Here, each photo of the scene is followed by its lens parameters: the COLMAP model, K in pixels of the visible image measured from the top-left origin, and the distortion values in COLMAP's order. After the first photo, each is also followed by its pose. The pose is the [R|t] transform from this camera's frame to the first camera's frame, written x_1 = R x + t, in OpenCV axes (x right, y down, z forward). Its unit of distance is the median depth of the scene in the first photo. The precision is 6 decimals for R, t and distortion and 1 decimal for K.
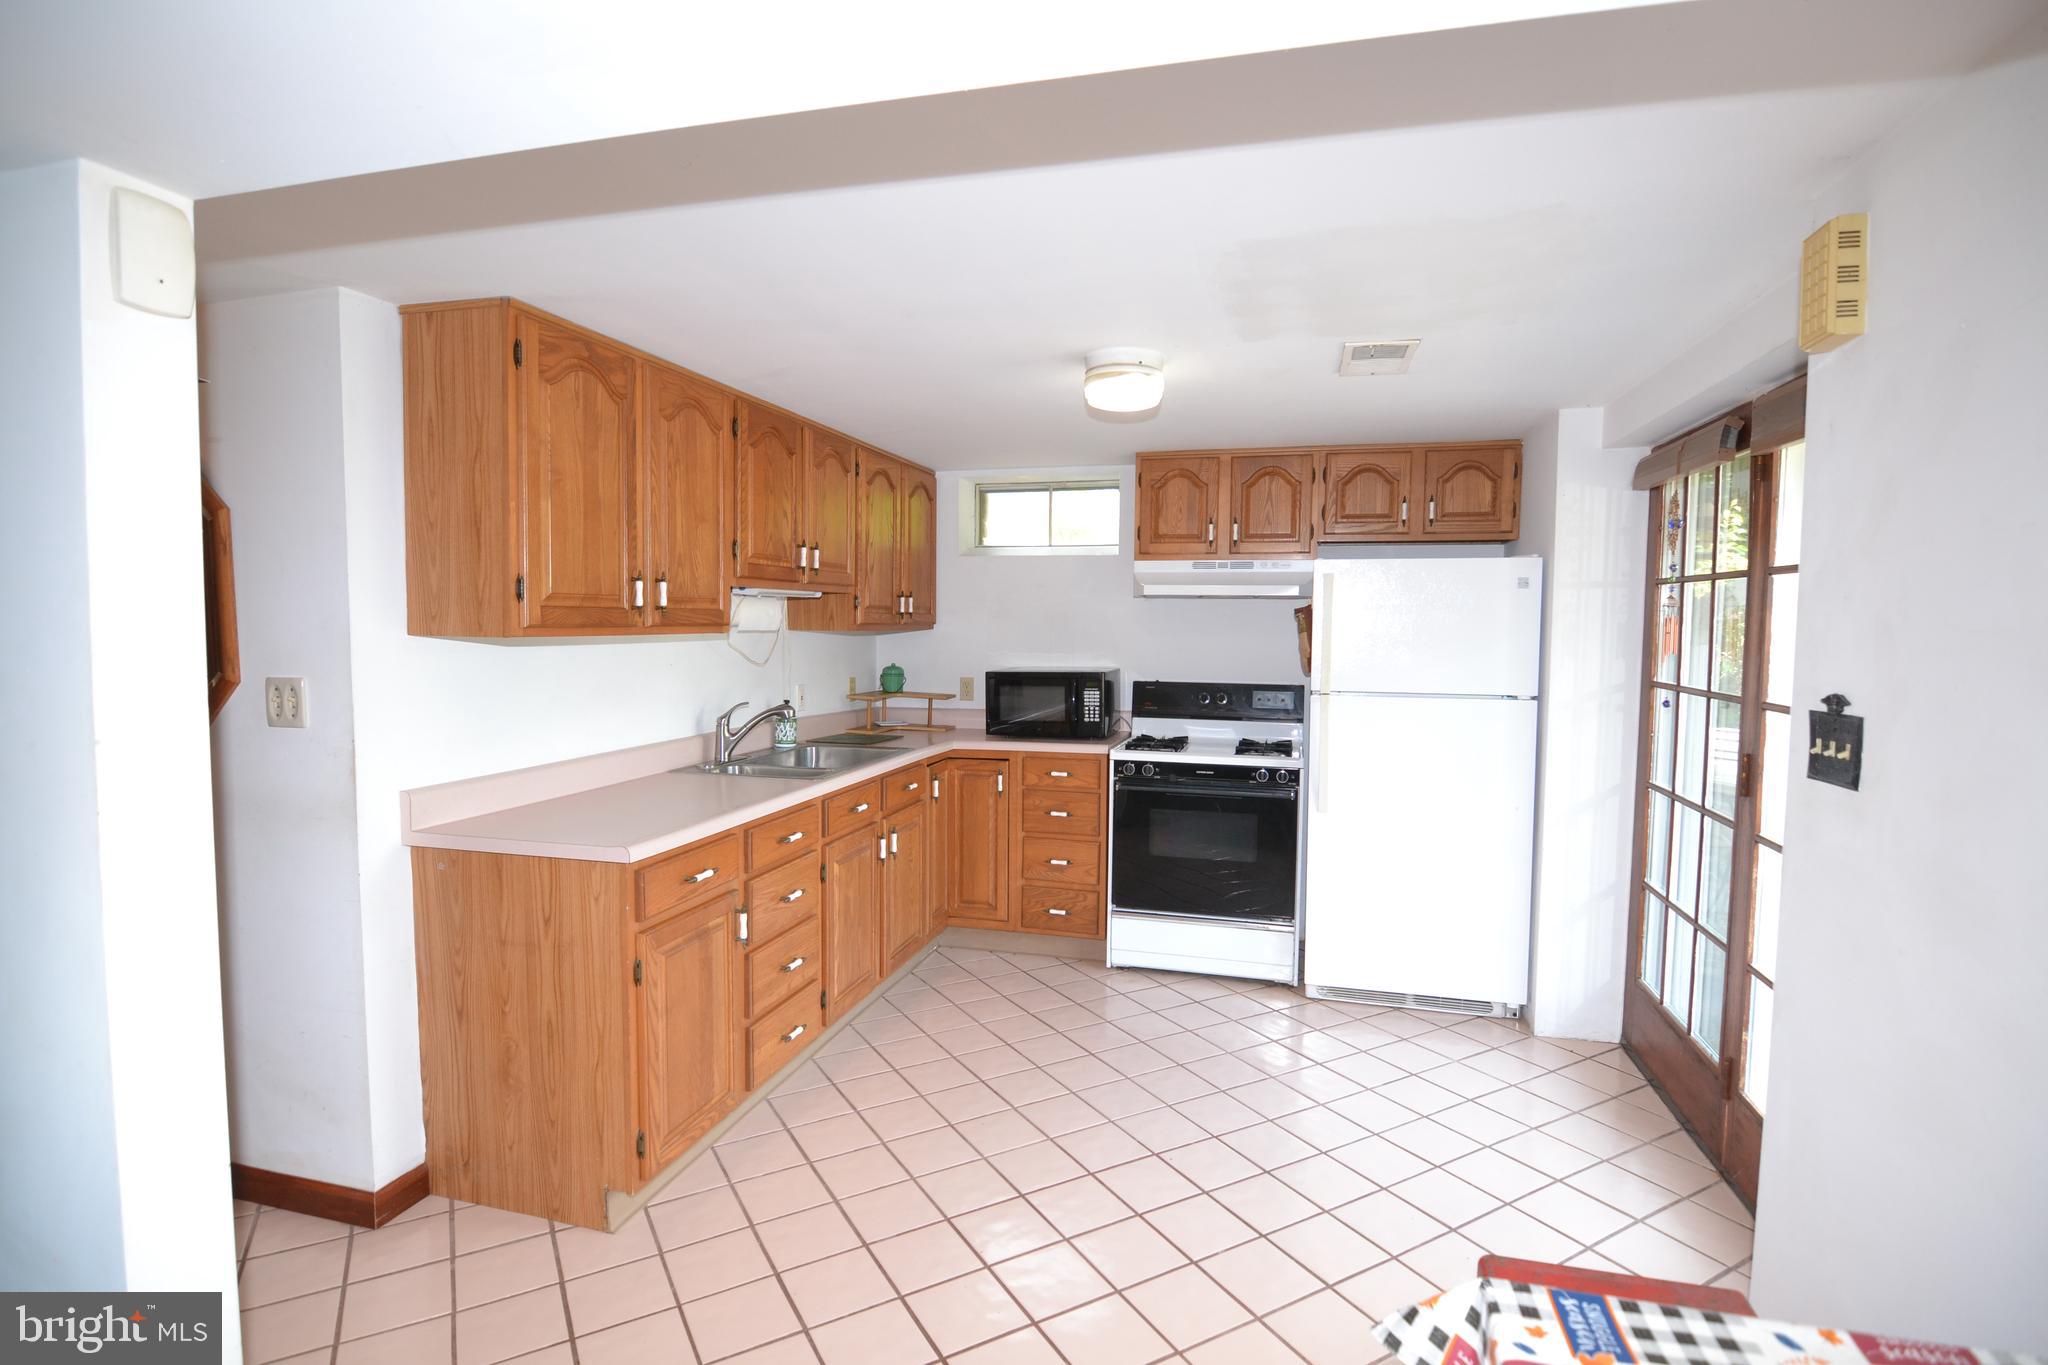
lens RADIAL K [[996.5, 0, 1024.0], [0, 996.5, 682.5], [0, 0, 1]] dist [-0.017956, -0.000453]
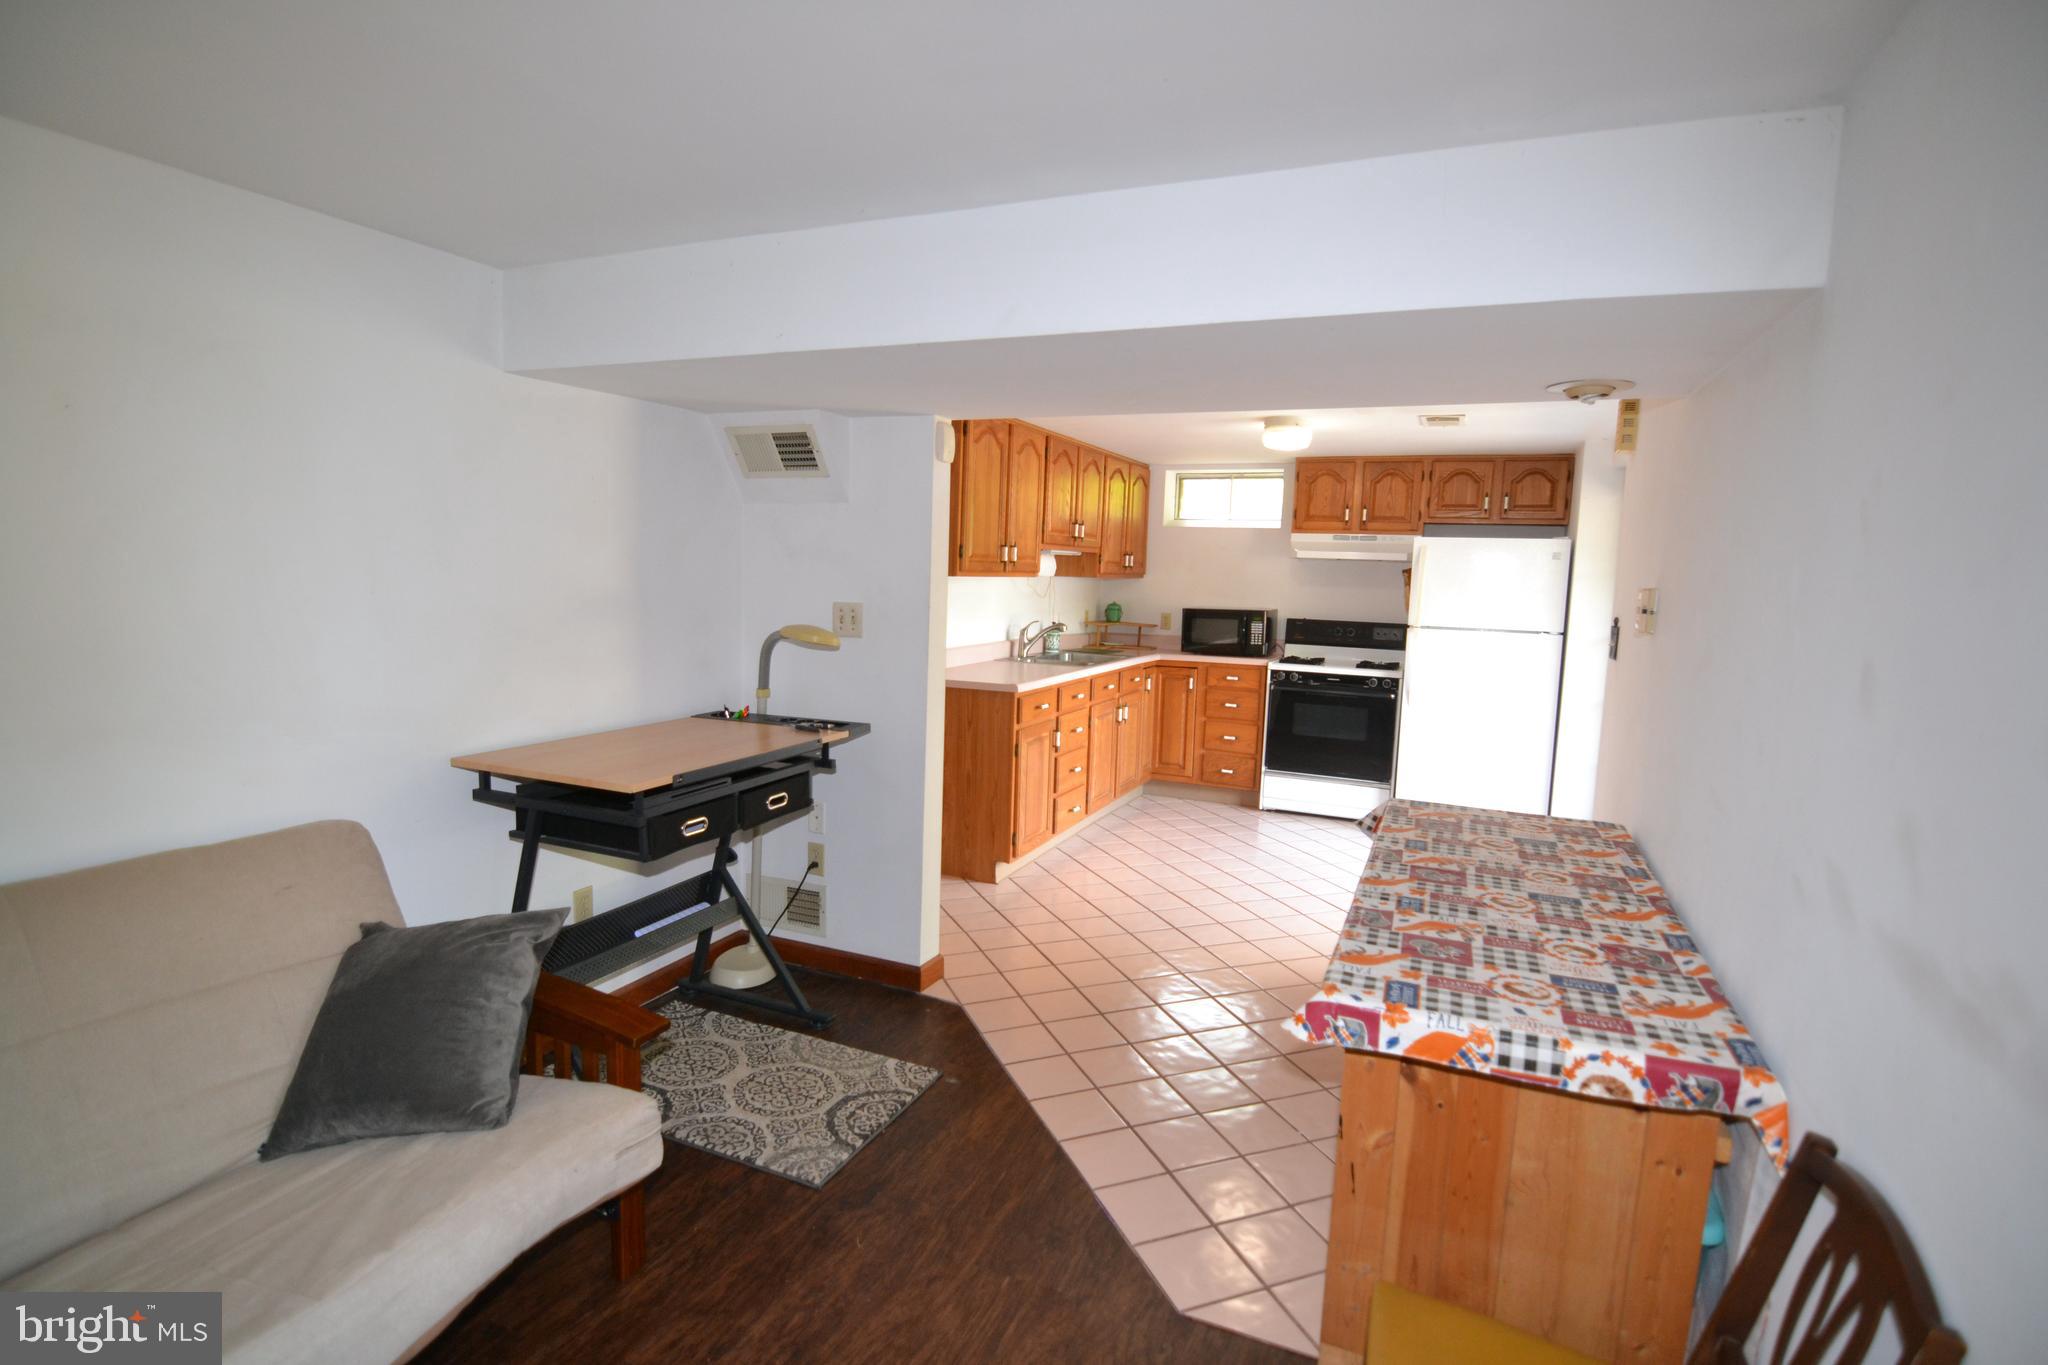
lens RADIAL K [[996.5, 0, 1024.0], [0, 996.5, 682.5], [0, 0, 1]] dist [-0.017956, -0.000453]
pose [[0.987440, 0.039553, -0.152964, -0.043874], [-0.031783, 0.998093, 0.052913, 0.029946], [0.154765, -0.047387, 0.986814, -0.508702]]
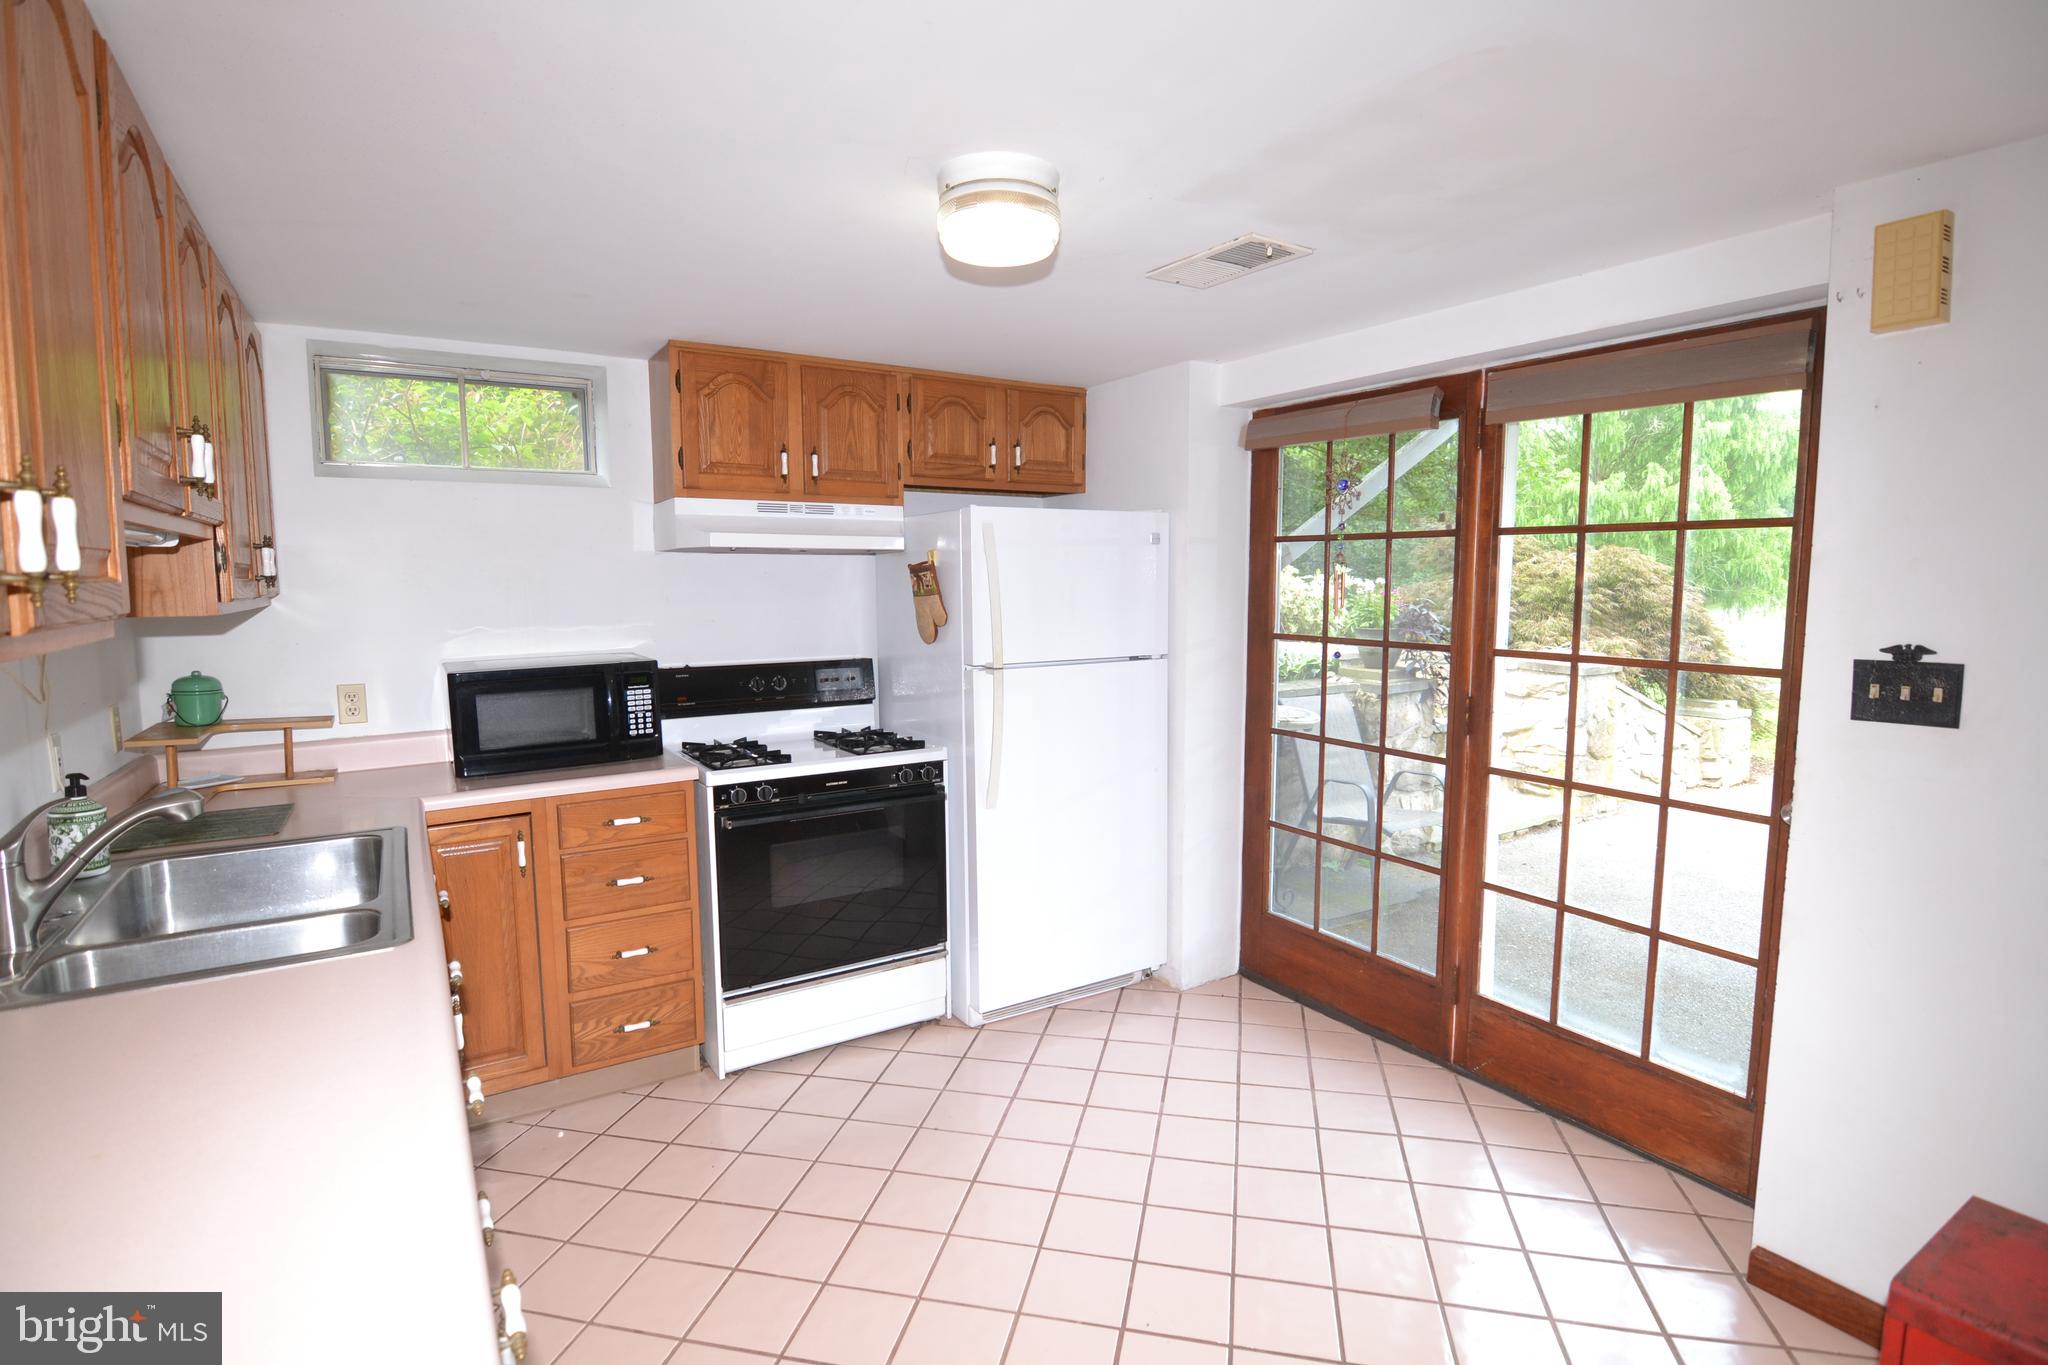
lens RADIAL K [[996.5, 0, 1024.0], [0, 996.5, 682.5], [0, 0, 1]] dist [-0.017956, -0.000453]
pose [[0.680178, -0.088276, 0.727712, -0.255574], [0.055362, 0.996073, 0.069084, -0.029619], [-0.730953, -0.006702, 0.682395, 0.365939]]
